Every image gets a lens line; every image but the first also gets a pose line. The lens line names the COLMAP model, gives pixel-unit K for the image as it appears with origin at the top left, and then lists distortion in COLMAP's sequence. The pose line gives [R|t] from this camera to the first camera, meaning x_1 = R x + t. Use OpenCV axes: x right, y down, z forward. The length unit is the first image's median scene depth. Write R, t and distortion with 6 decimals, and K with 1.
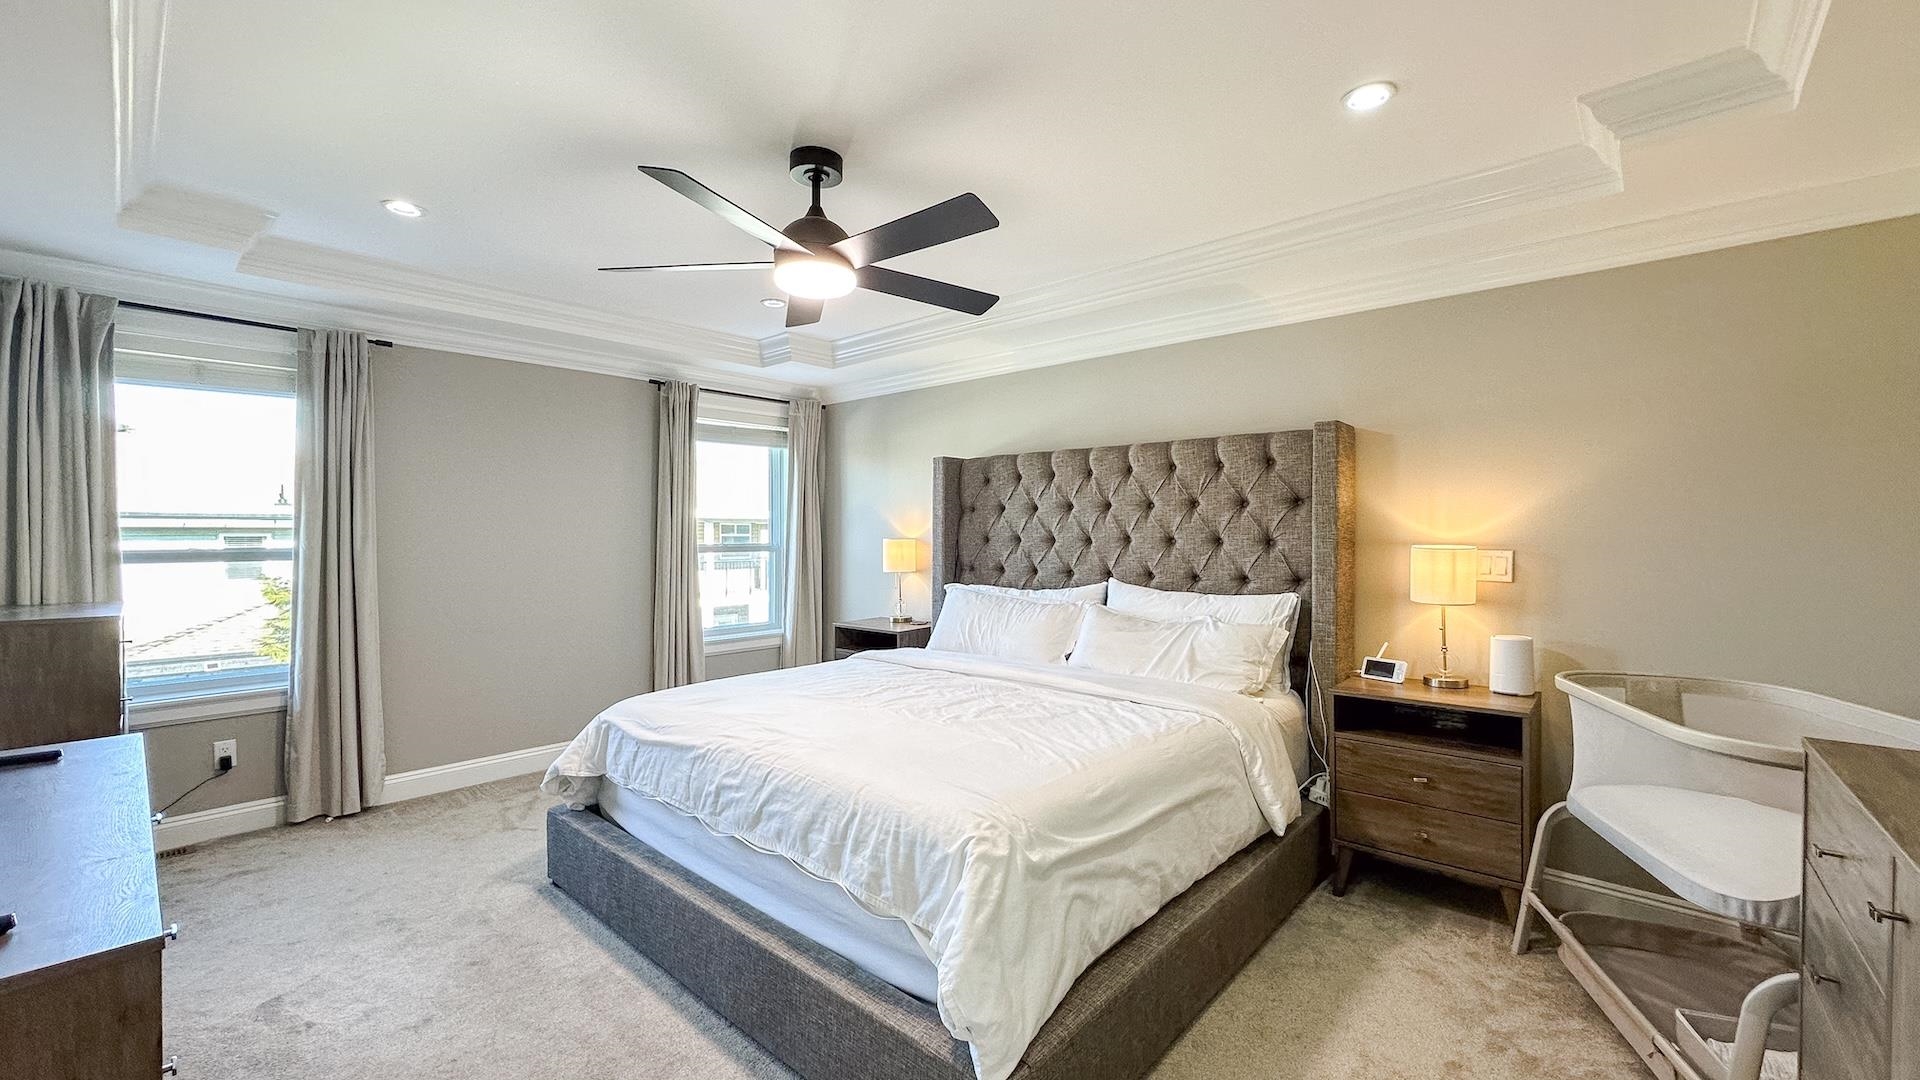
lens RADIAL K [[768.1, 0, 961.1], [0, 768.1, 536.4], [0, 0, 1]] dist [-0.004268, 0.000906]
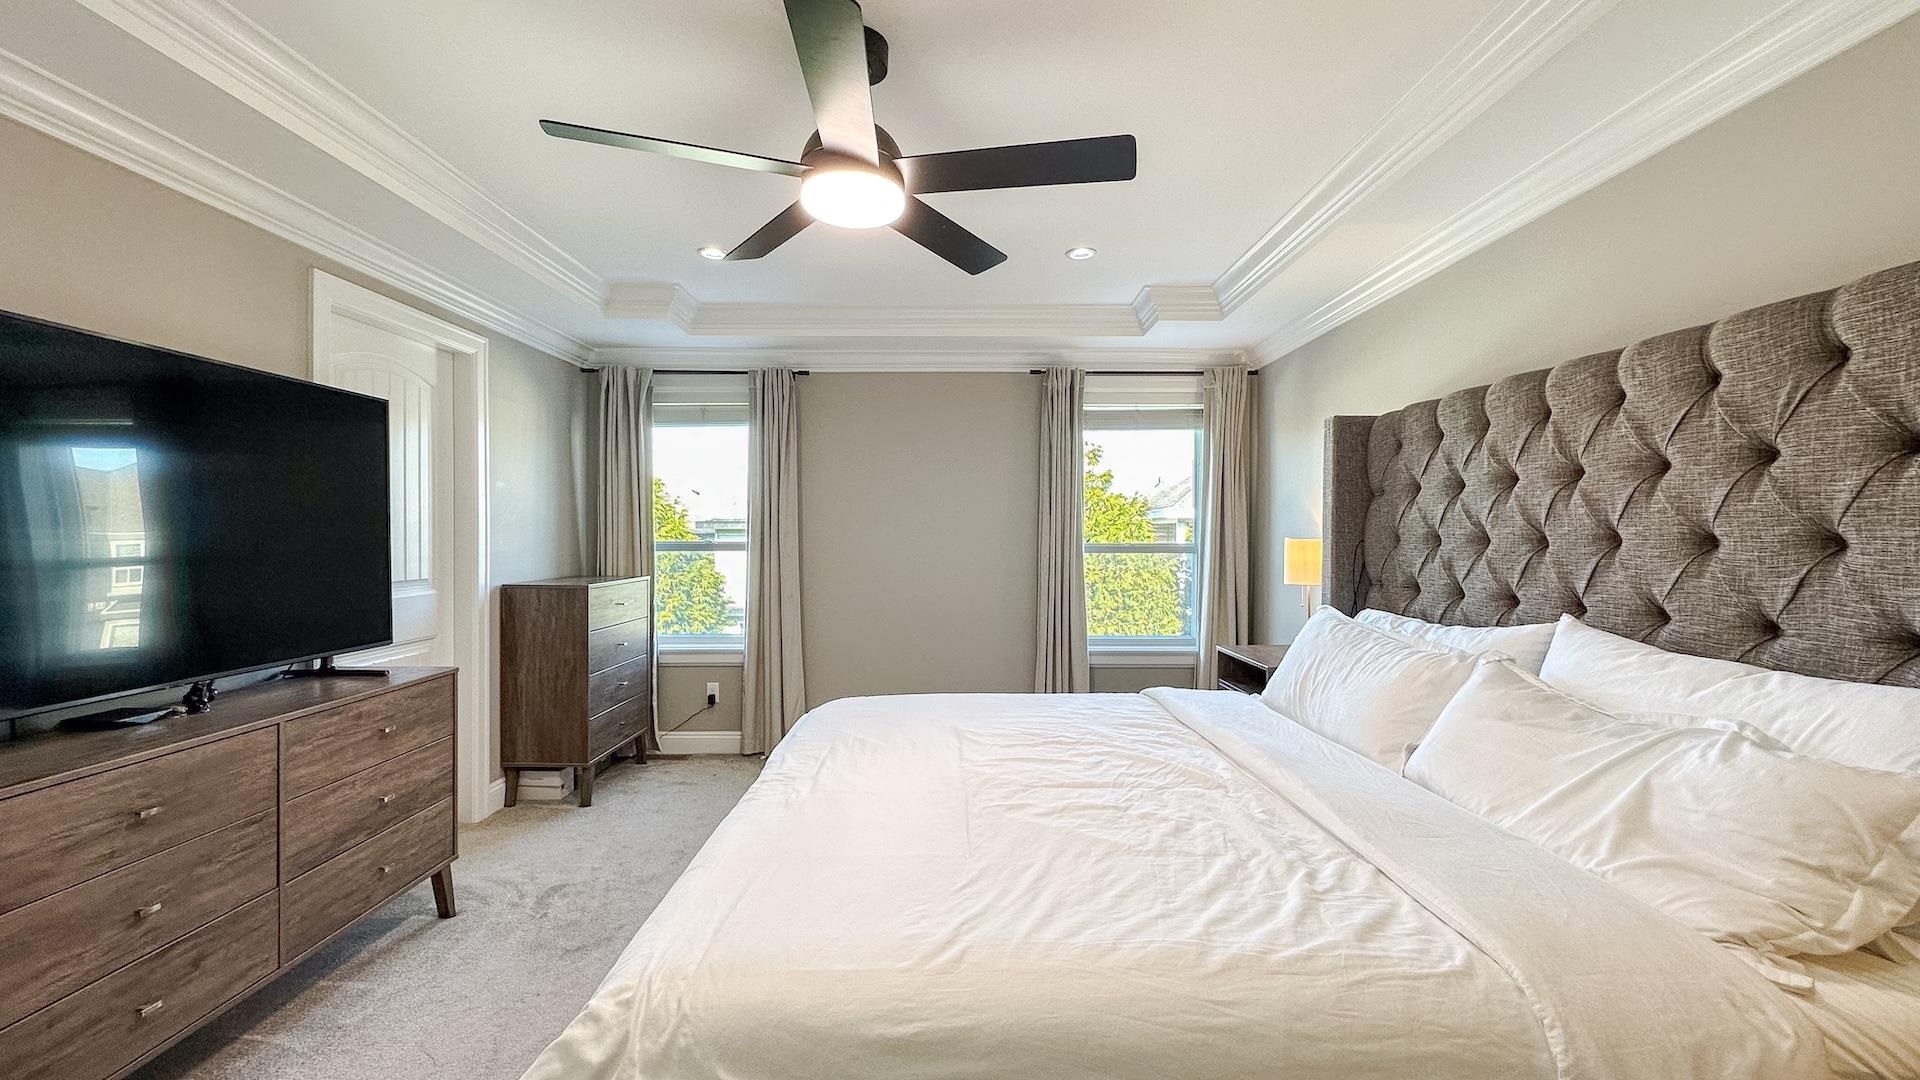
lens RADIAL K [[768.1, 0, 957.0], [0, 768.1, 540.6], [0, 0, 1]] dist [-0.004268, 0.000906]
pose [[0.674553, 0.007345, -0.738190, 0.285531], [-0.006279, 0.999971, 0.004212, 0.005286], [0.738200, 0.001794, 0.674580, 0.343307]]
